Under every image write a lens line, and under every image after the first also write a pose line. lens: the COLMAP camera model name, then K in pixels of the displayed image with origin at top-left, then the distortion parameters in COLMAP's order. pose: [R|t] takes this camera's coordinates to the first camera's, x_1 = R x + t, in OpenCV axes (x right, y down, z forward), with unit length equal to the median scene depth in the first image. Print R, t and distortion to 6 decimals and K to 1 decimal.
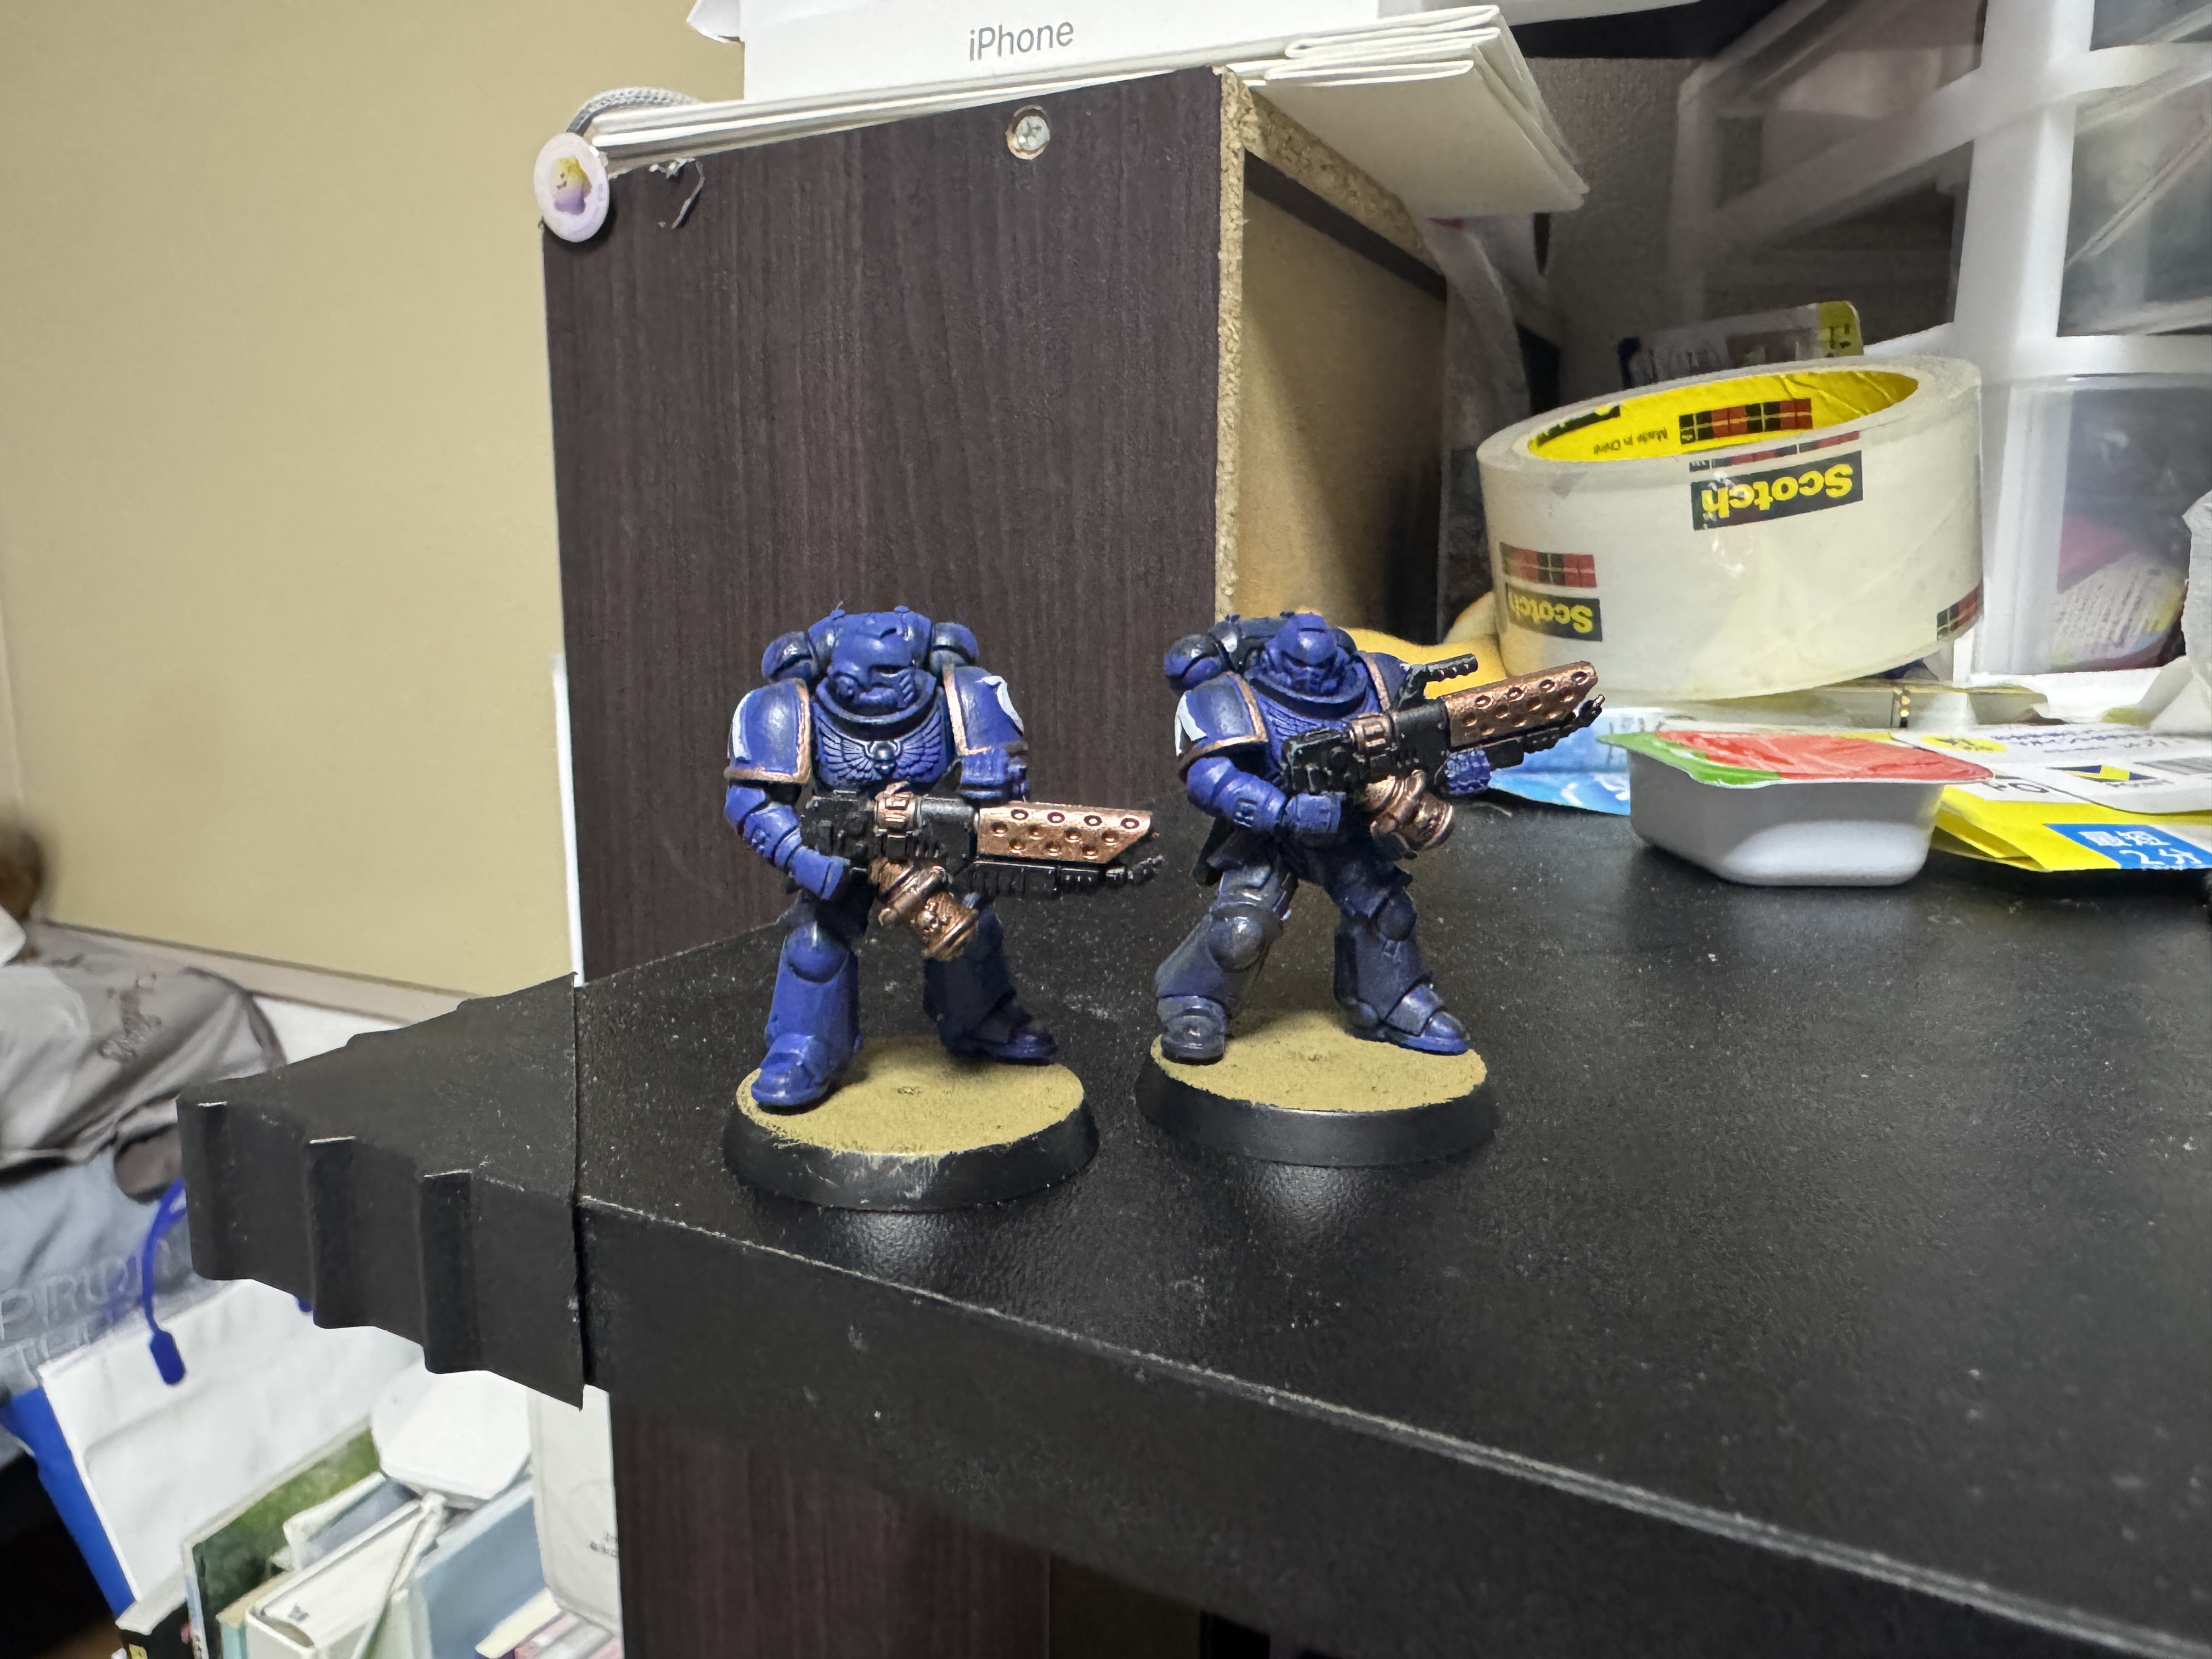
lens RADIAL K [[1555.5, 0, 1035.9], [0, 1555.5, 832.8], [0, 0, 1]] dist [-0.004486, 0.006759]
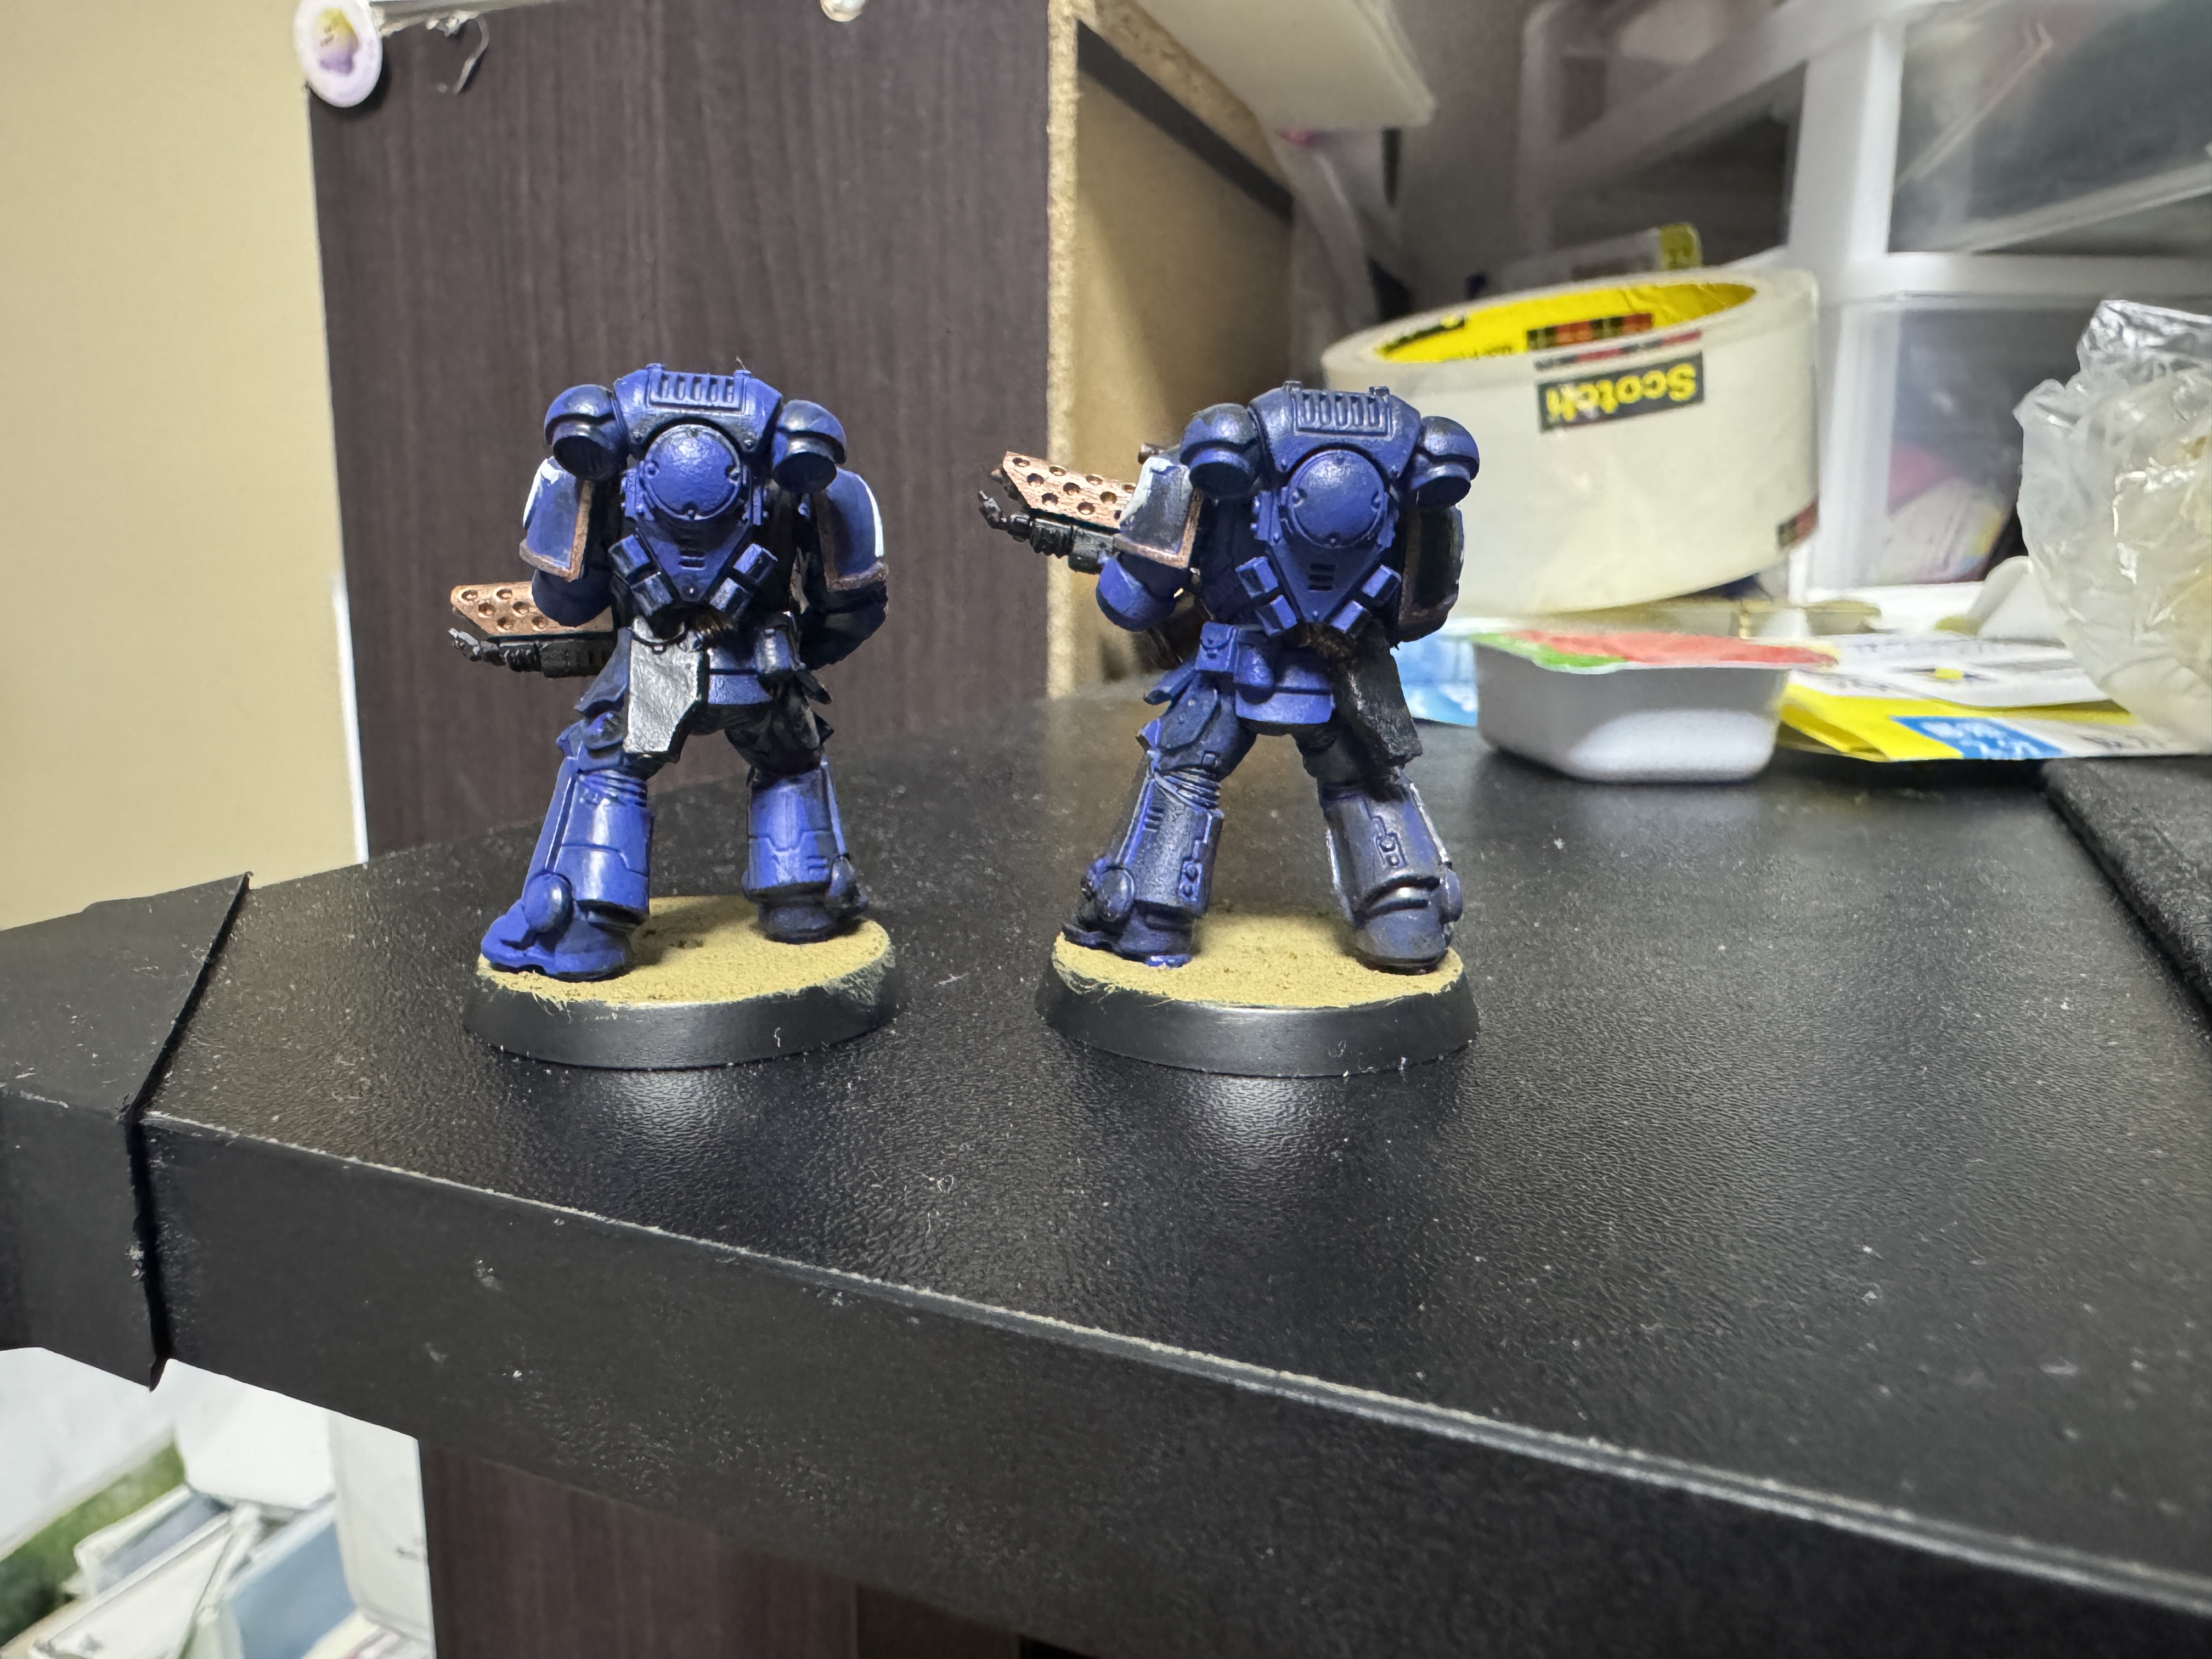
lens RADIAL K [[1529.0, 0, 1106.0], [0, 1529.0, 829.5], [0, 0, 1]] dist [-0.005035, 0.004988]
pose [[0.992505, -0.006112, 0.122049, 0.037034], [0.005083, 0.999949, 0.008741, 0.039023], [-0.122096, -0.008055, 0.992486, 0.084871]]
